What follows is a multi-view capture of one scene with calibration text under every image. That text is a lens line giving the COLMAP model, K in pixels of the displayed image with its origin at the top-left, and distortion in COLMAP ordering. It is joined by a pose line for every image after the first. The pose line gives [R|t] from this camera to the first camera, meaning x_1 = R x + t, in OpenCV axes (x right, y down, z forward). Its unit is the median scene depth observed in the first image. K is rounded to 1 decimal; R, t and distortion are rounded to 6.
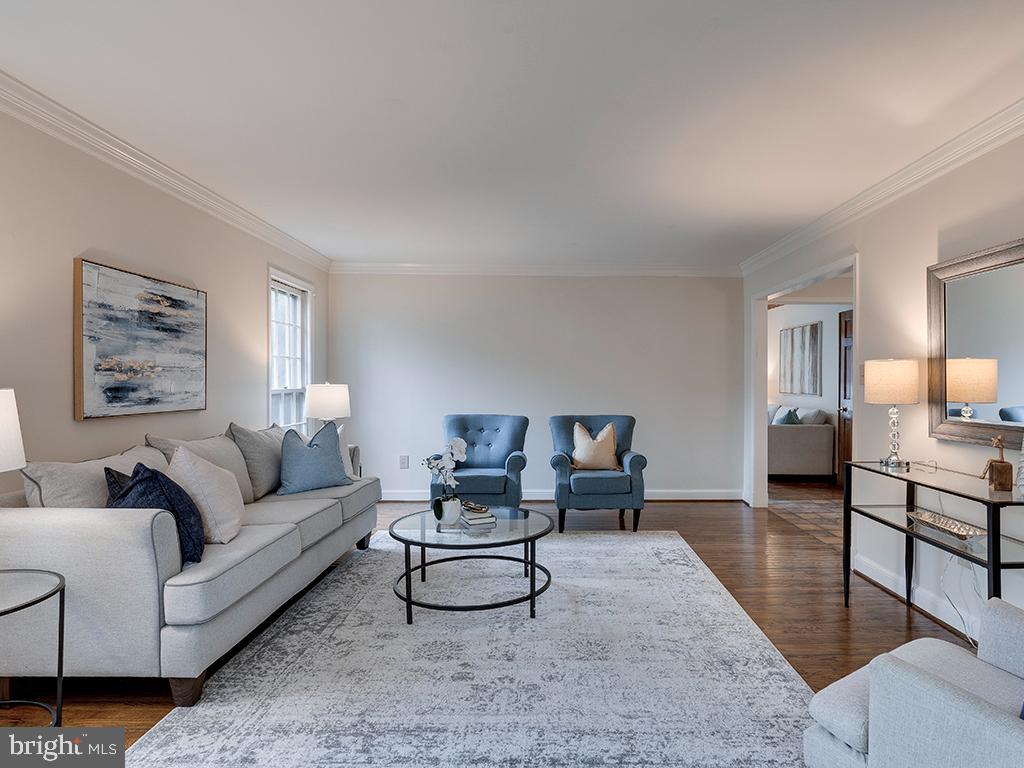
lens RADIAL K [[595.2, 0, 545.3], [0, 595.2, 383.7], [0, 0, 1]] dist [-0.003445, -0.000144]
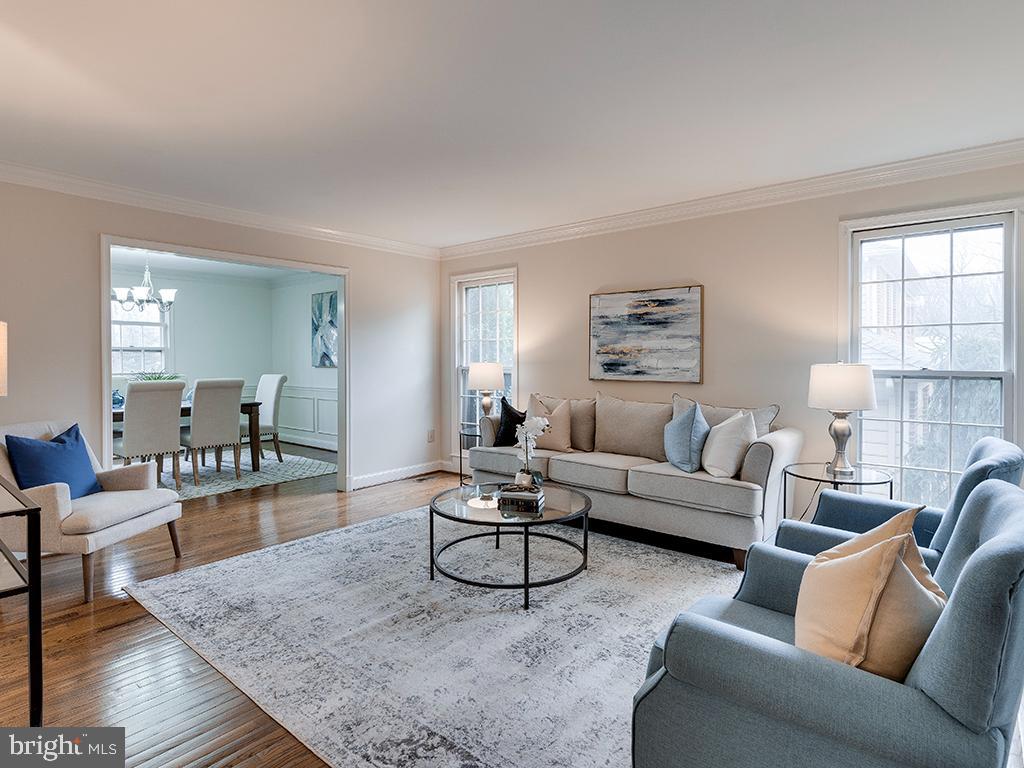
lens RADIAL K [[543.8, 0, 508.3], [0, 543.8, 367.2], [0, 0, 1]] dist [0.018727, -0.000156]
pose [[-0.645119, 0.015913, -0.763916, 0.578647], [0.000364, 0.999789, 0.020520, -0.012868], [0.764082, 0.012960, -0.644989, 1.568640]]
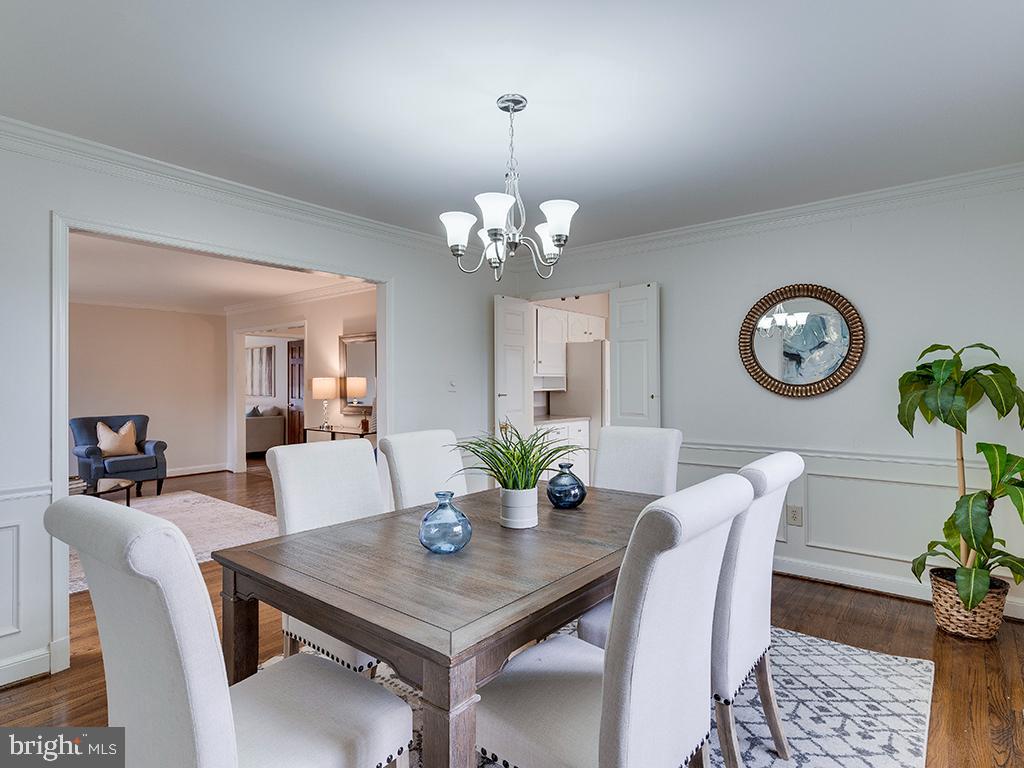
lens RADIAL K [[547.2, 0, 511.4], [0, 547.2, 378.0], [0, 0, 1]] dist [0.002291, -0.000023]
pose [[0.640266, 0.000244, 0.768154, -0.456285], [0.011078, 0.999893, -0.009551, -0.013890], [-0.768074, 0.014625, 0.640194, -0.710515]]
